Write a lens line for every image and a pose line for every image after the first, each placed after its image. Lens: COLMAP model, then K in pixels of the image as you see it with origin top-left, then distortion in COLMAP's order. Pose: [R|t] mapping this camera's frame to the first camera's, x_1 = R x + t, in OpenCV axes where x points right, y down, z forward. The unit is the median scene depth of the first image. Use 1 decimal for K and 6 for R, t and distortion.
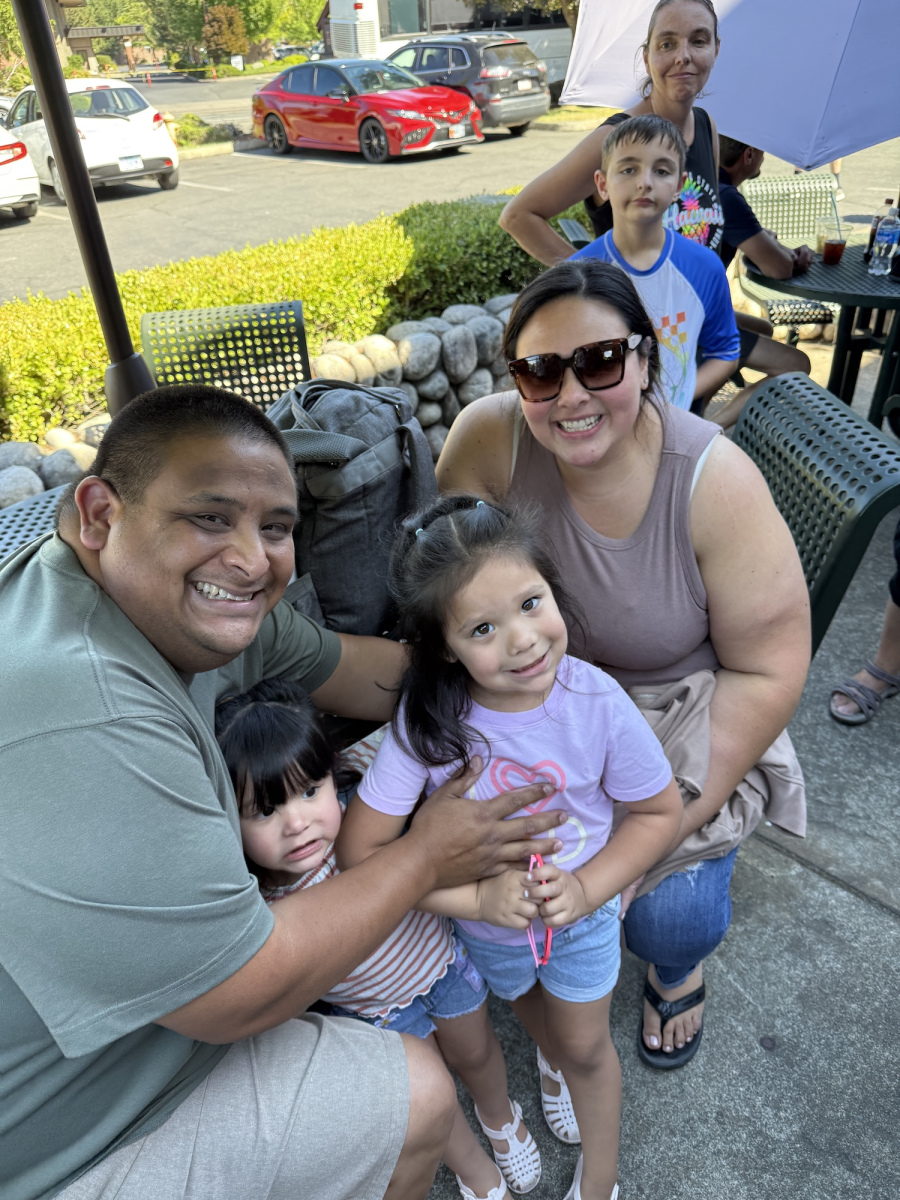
lens RADIAL K [[859.9, 0, 459.3], [0, 859.9, 601.2], [0, 0, 1]] dist [0.010804, -0.023589]
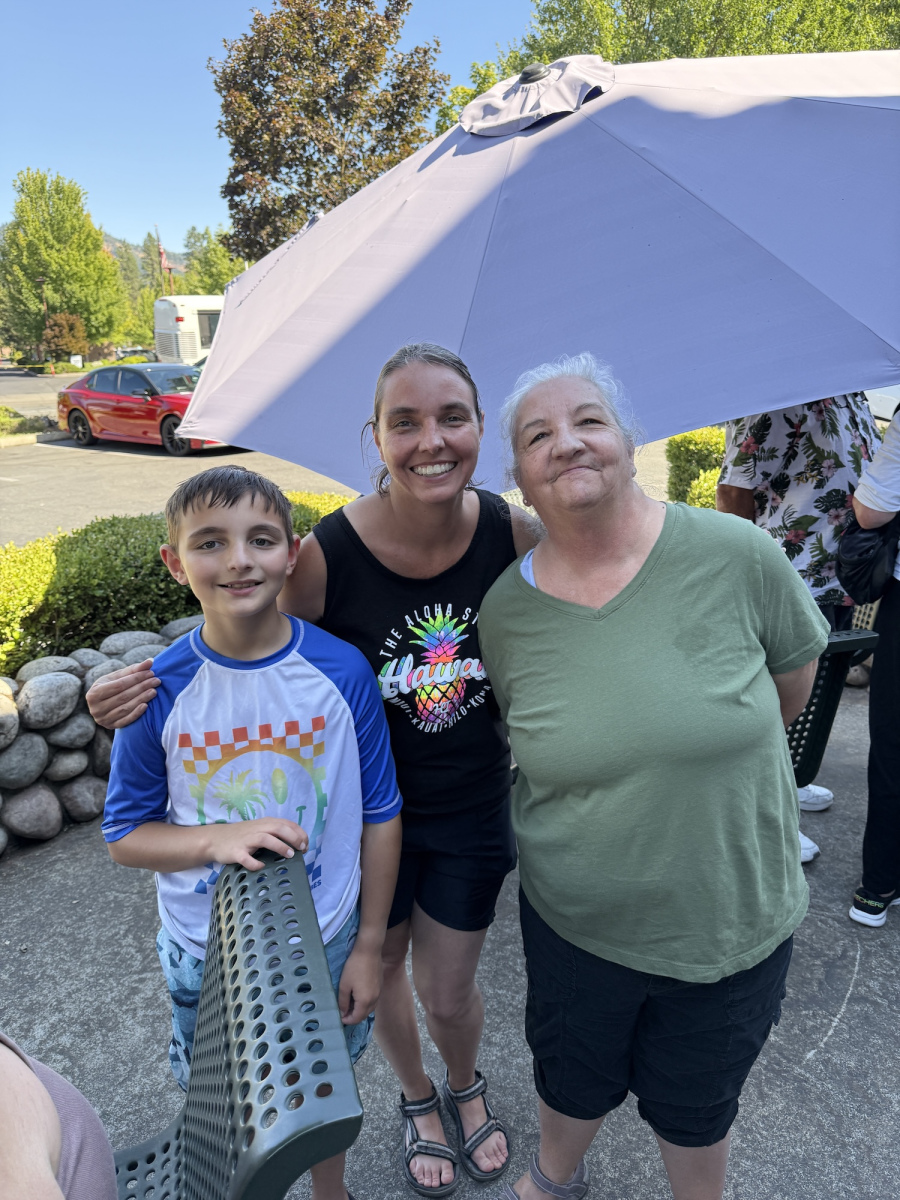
lens RADIAL K [[859.9, 0, 458.4], [0, 859.9, 592.5], [0, 0, 1]] dist [0.010804, -0.023589]
pose [[0.988358, -0.016512, 0.151246, 0.194943], [0.060522, 0.954725, -0.291269, -0.106850], [-0.139589, 0.297032, 0.944609, 0.122060]]
